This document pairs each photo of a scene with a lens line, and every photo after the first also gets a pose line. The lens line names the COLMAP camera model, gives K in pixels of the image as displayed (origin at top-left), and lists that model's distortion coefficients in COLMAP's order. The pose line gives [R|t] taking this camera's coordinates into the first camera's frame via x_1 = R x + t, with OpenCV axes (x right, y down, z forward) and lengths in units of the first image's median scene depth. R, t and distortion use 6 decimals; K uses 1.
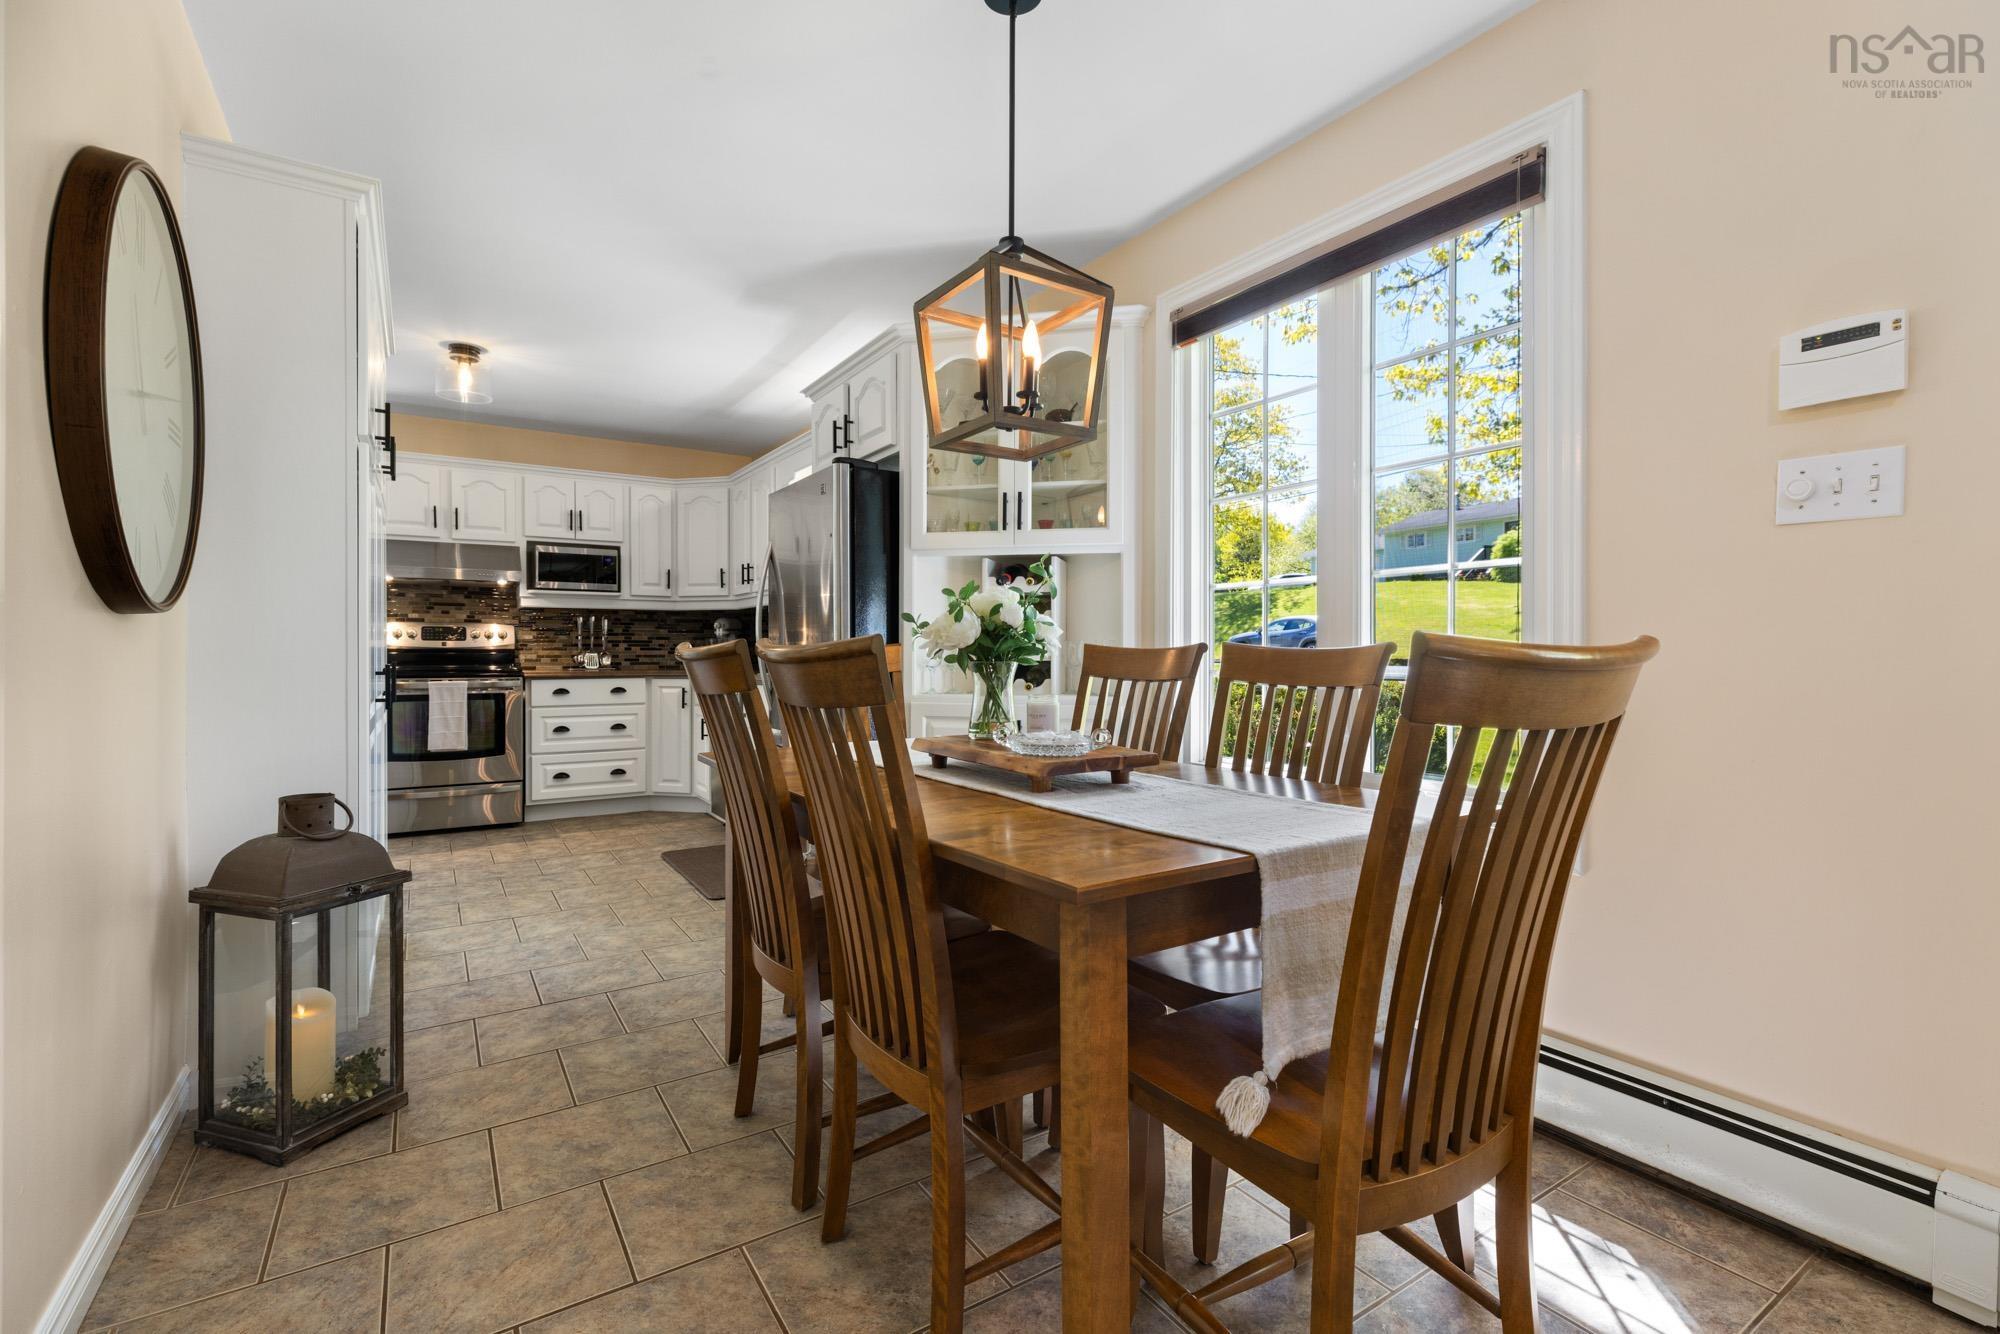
lens RADIAL K [[904.4, 0, 1004.6], [0, 904.4, 654.0], [0, 0, 1]] dist [0.003156, 0.000828]
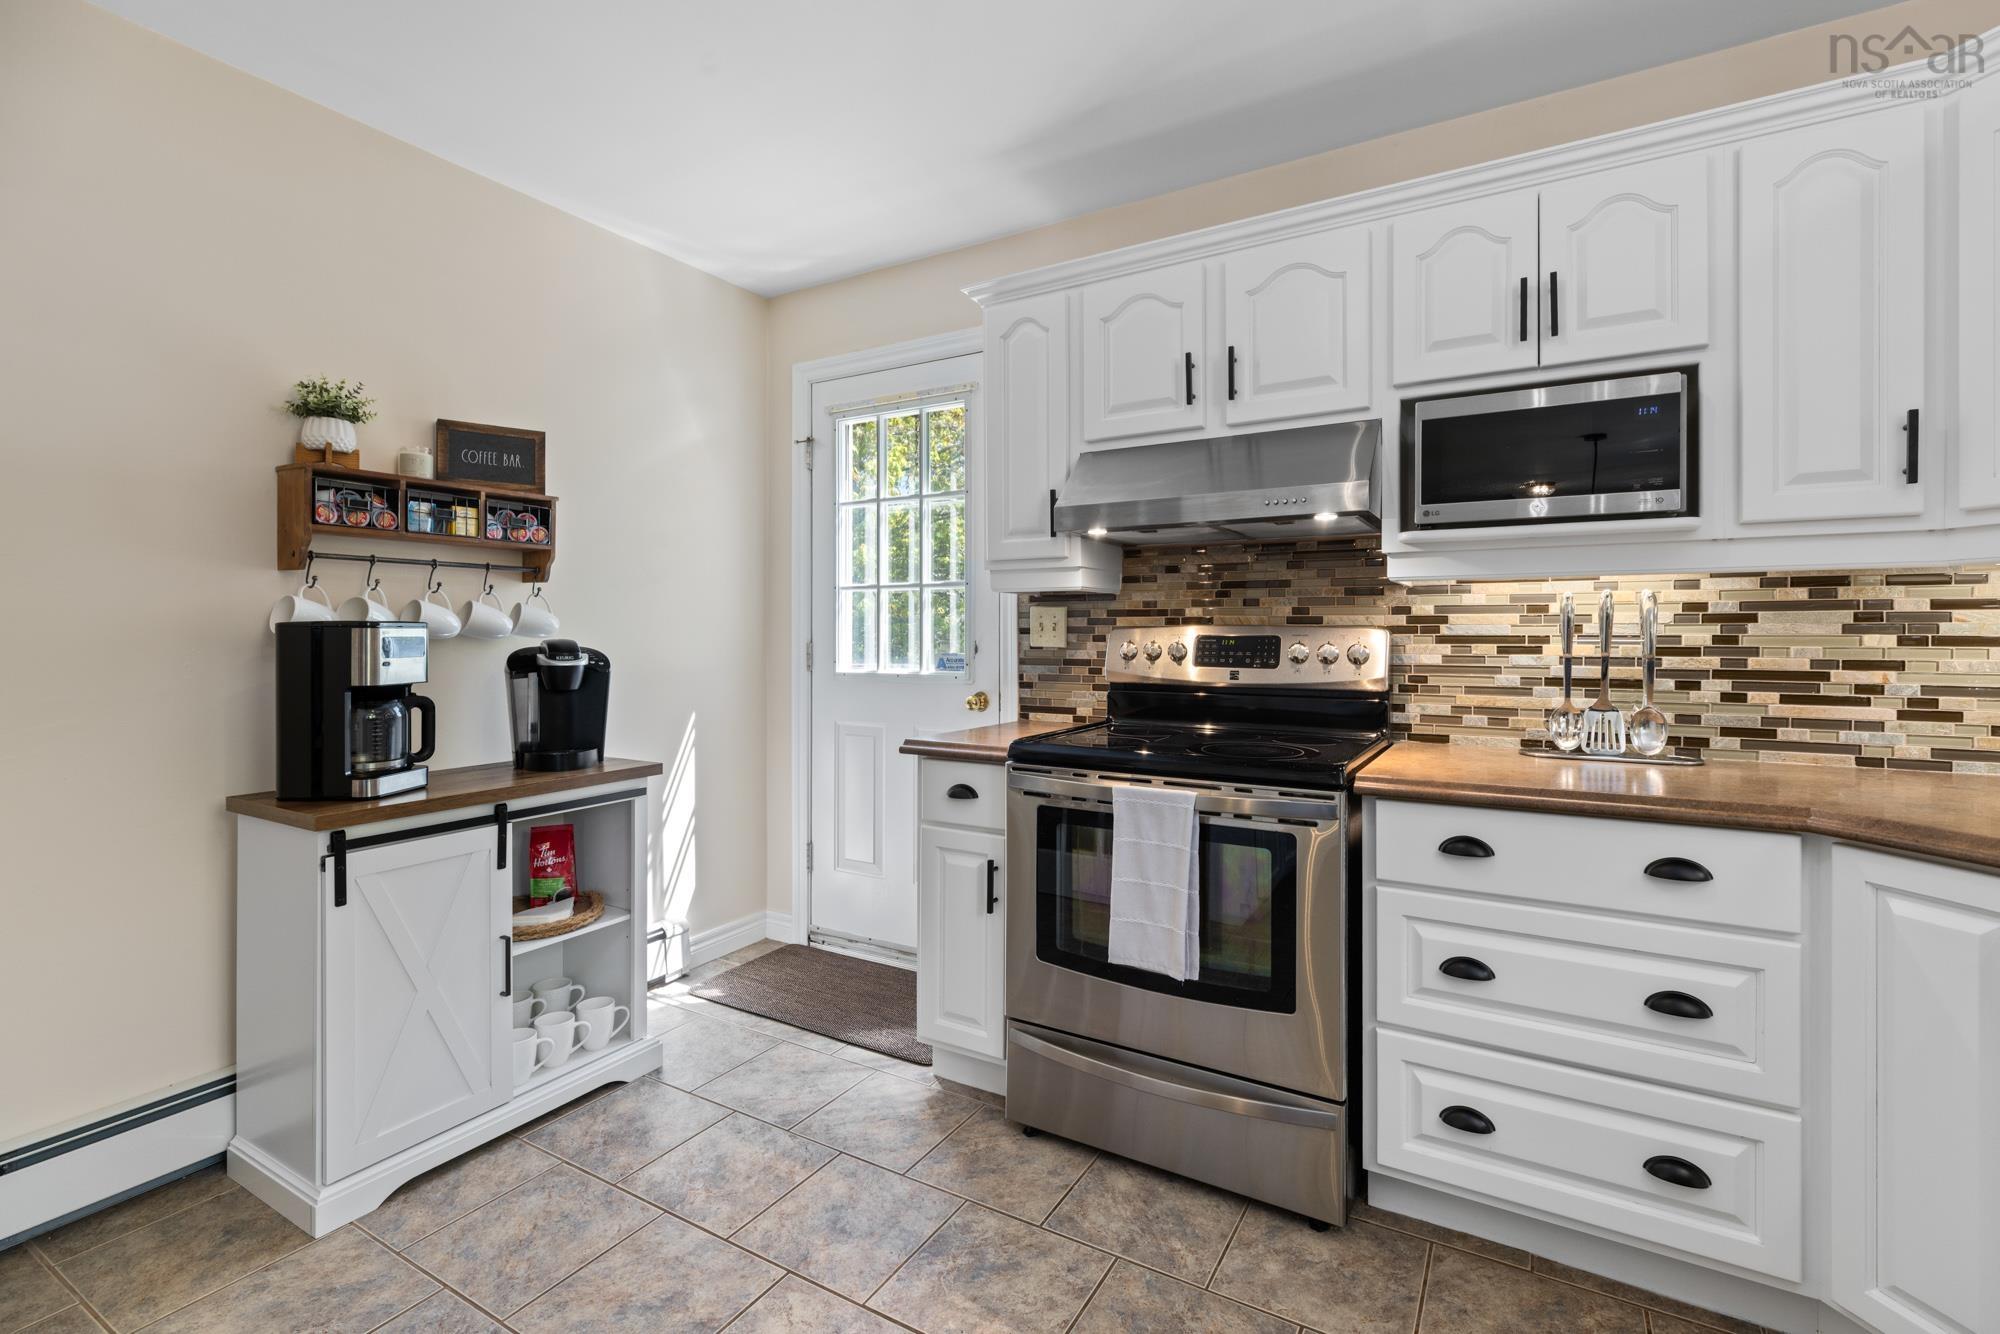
lens RADIAL K [[904.4, 0, 1008.1], [0, 904.4, 635.1], [0, 0, 1]] dist [0.003156, 0.000828]
pose [[0.458984, -0.000449, -0.888444, -0.294330], [-0.003023, 0.999993, -0.002067, -0.030604], [0.888439, 0.003635, 0.458980, 0.738304]]
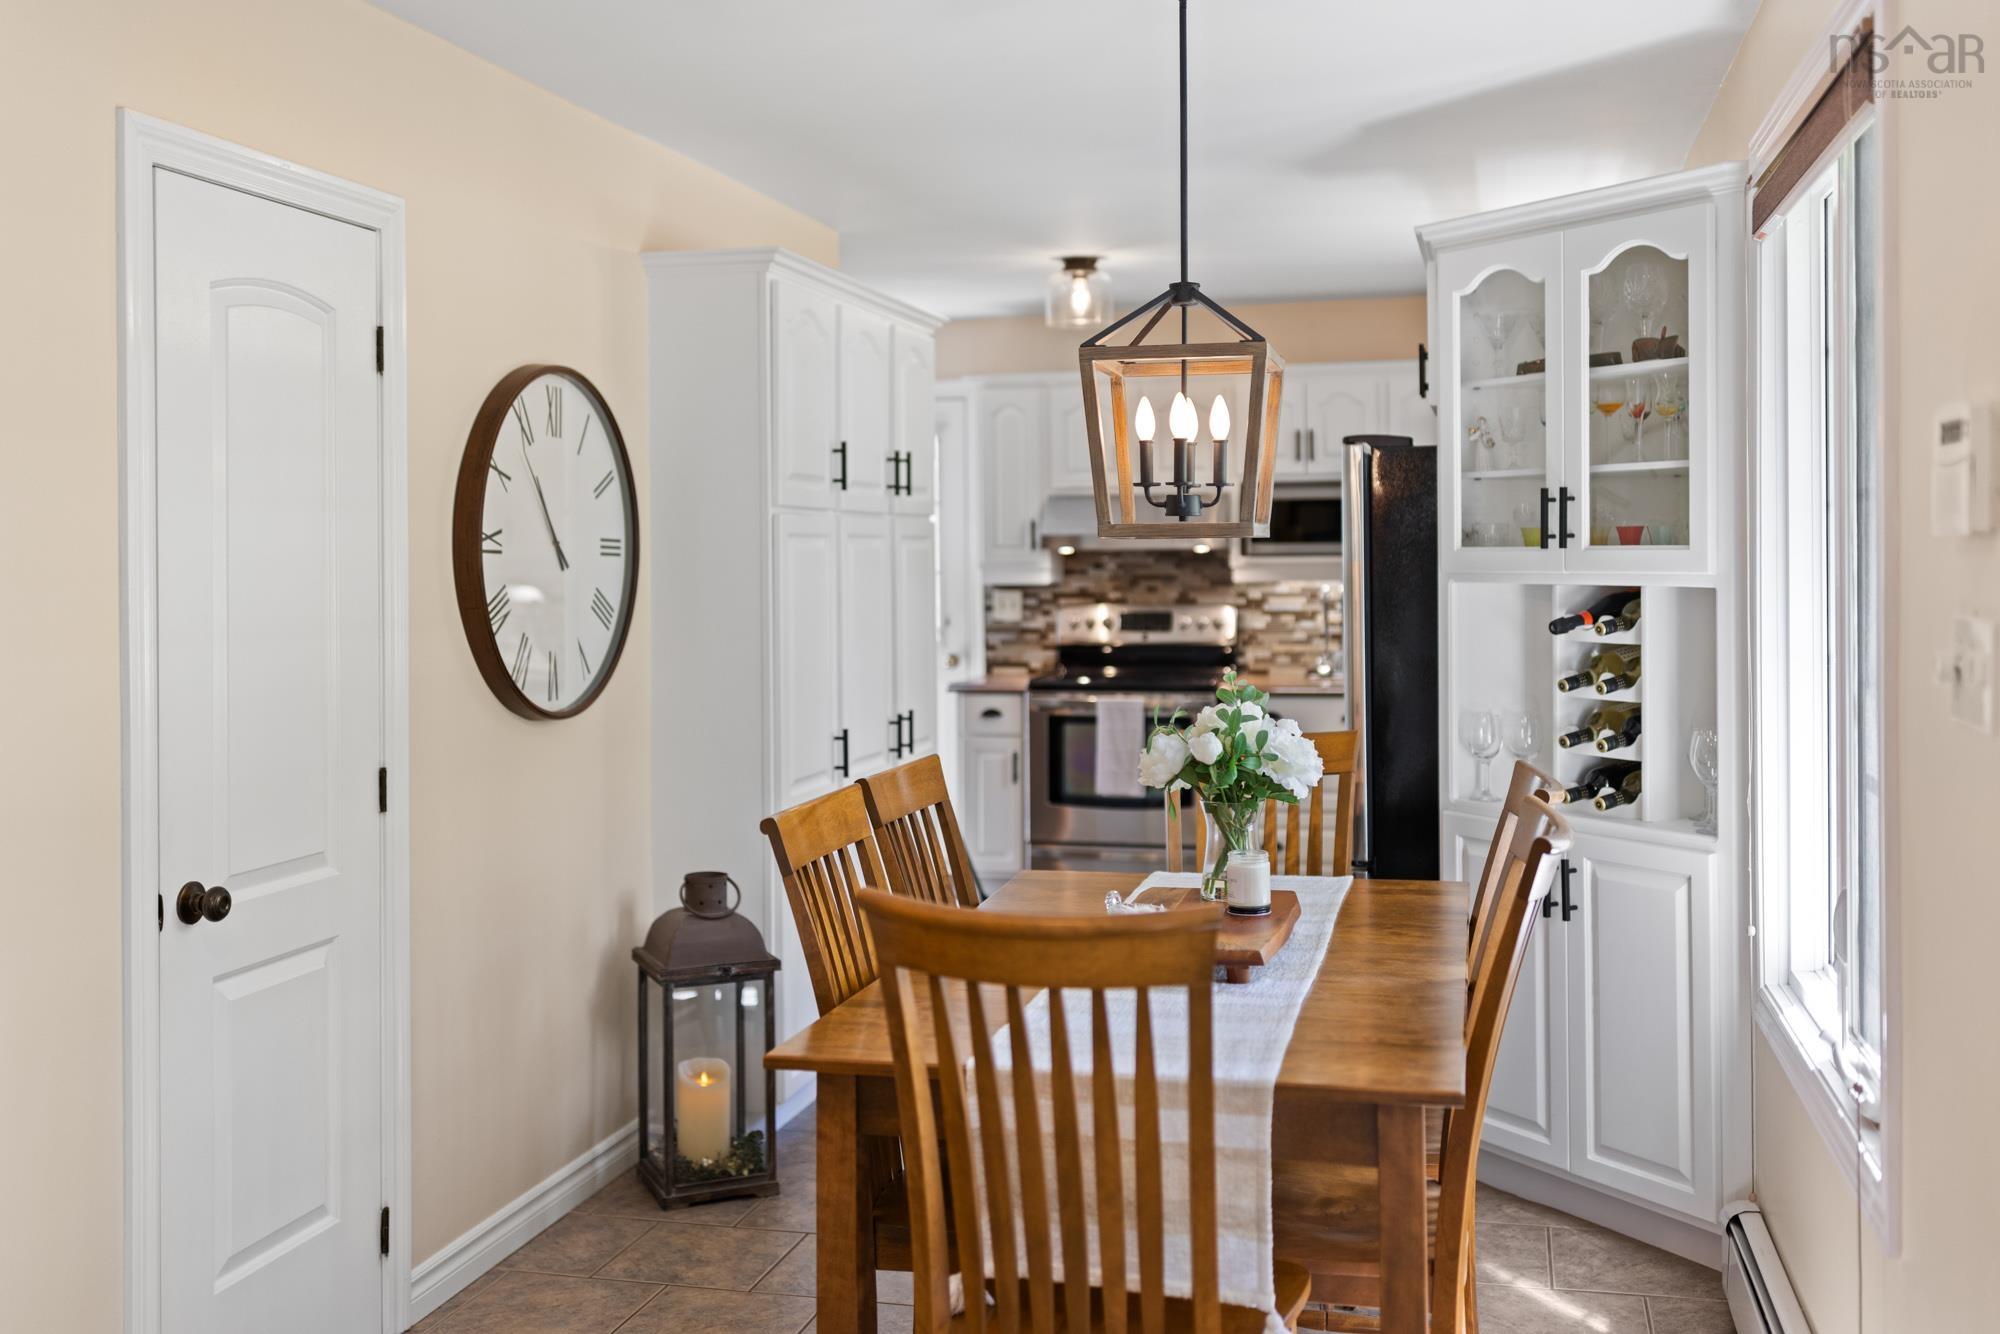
lens RADIAL K [[1950.1, 0, 956.8], [0, 1950.1, 546.7], [0, 0, 1]] dist [0.029853, 0.000000]
pose [[0.667077, -0.011006, -0.744907, 0.421301], [0.011454, 0.999924, -0.004517, -0.078951], [0.744900, -0.005519, 0.667153, -0.110579]]
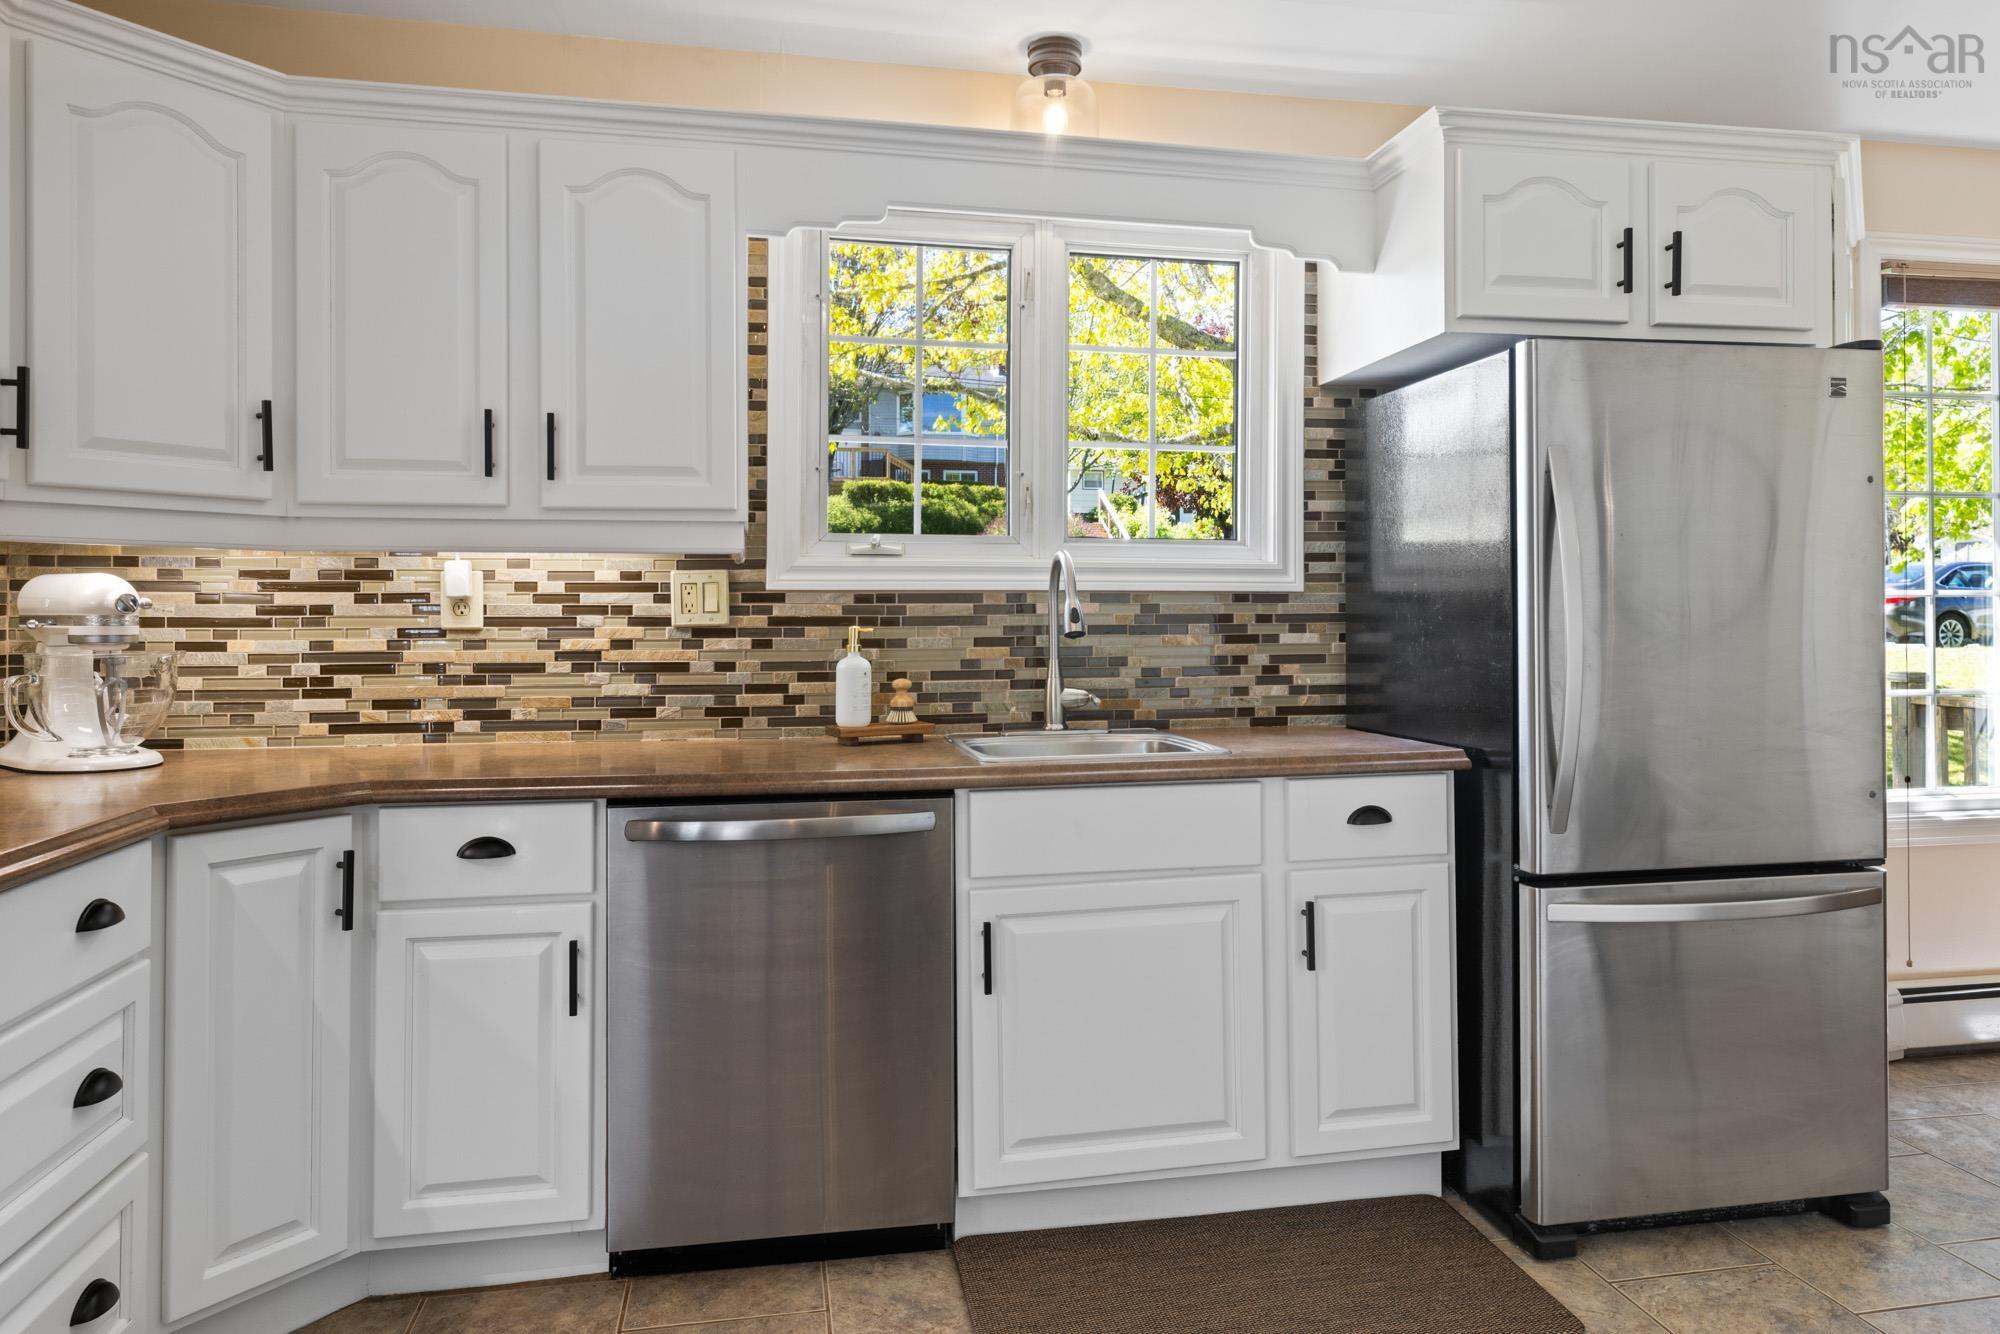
lens RADIAL K [[1301.4, 0, 1018.6], [0, 1301.4, 603.6], [0, 0, 1]] dist [0.016828, -0.004192]
pose [[0.361882, 0.006393, 0.932202, -0.676078], [0.004087, 0.999956, -0.008445, -0.031800], [-0.932215, 0.006866, 0.361839, 0.725241]]
